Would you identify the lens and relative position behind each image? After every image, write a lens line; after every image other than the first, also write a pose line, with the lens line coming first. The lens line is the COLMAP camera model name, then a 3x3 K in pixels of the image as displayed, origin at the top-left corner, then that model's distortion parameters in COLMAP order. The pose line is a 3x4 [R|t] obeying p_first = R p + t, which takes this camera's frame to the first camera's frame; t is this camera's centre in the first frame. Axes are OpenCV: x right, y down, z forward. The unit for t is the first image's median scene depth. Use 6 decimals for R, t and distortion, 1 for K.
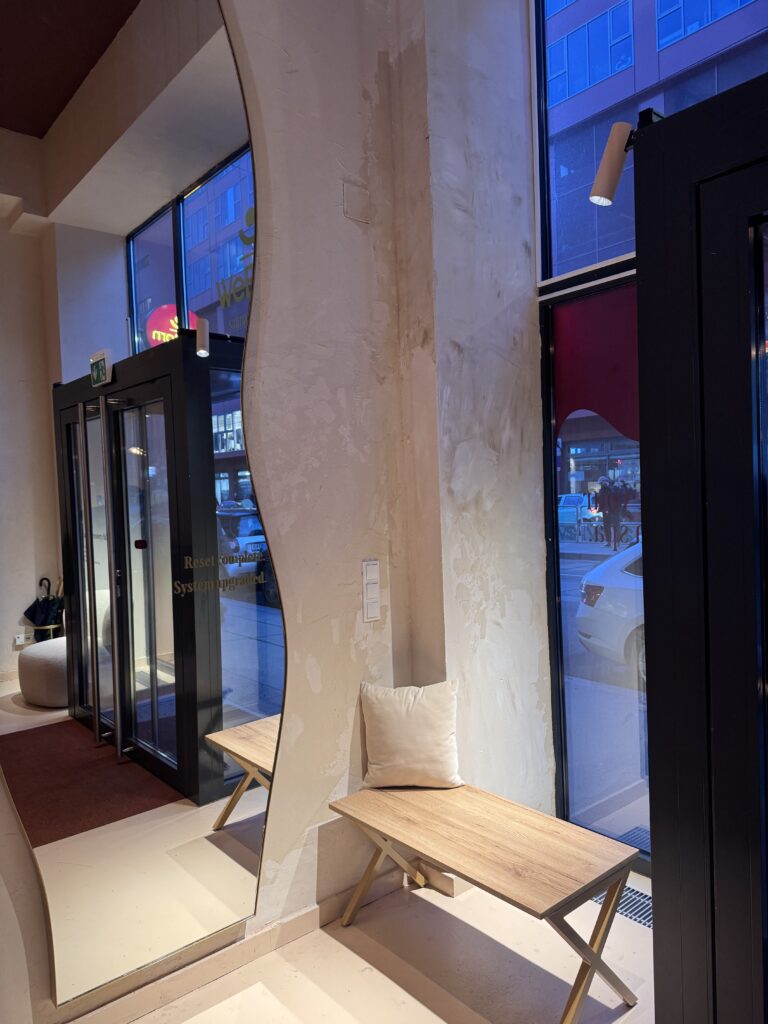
lens RADIAL K [[708.7, 0, 385.9], [0, 708.7, 510.2], [0, 0, 1]] dist [0.013666, -0.033240]
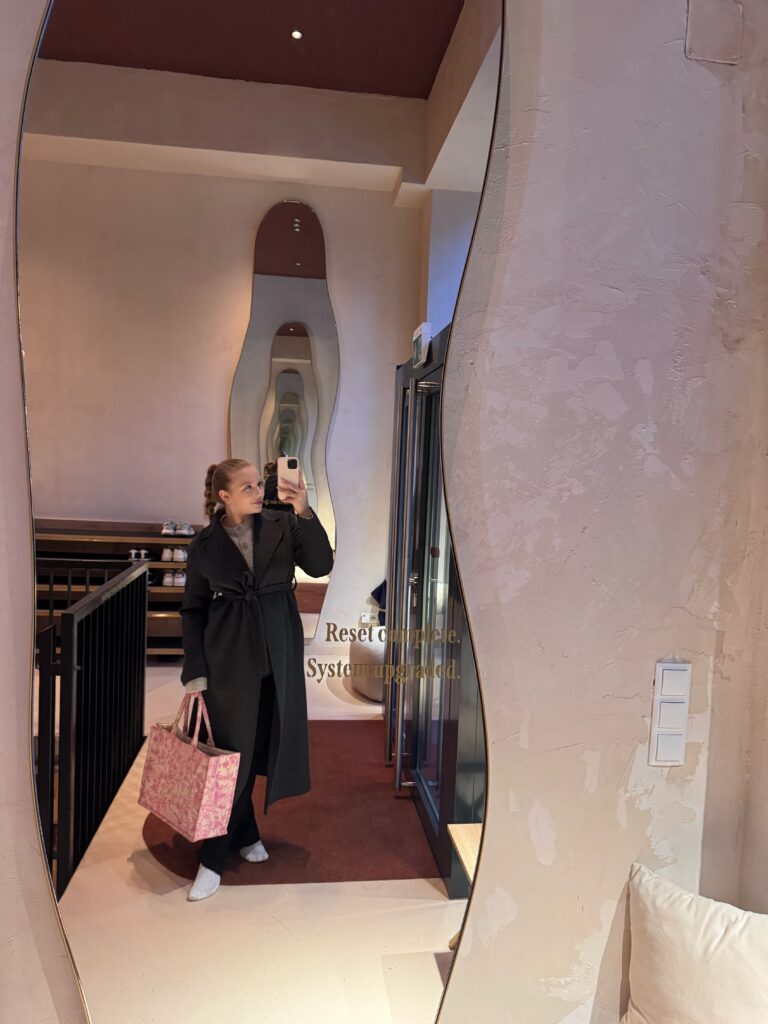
lens RADIAL K [[708.7, 0, 373.3], [0, 708.7, 503.0], [0, 0, 1]] dist [0.013666, -0.033240]
pose [[0.819370, 0.094503, -0.565422, 0.091905], [-0.079768, 0.995518, 0.050794, -0.066877], [0.567688, 0.003484, 0.823236, 0.391748]]
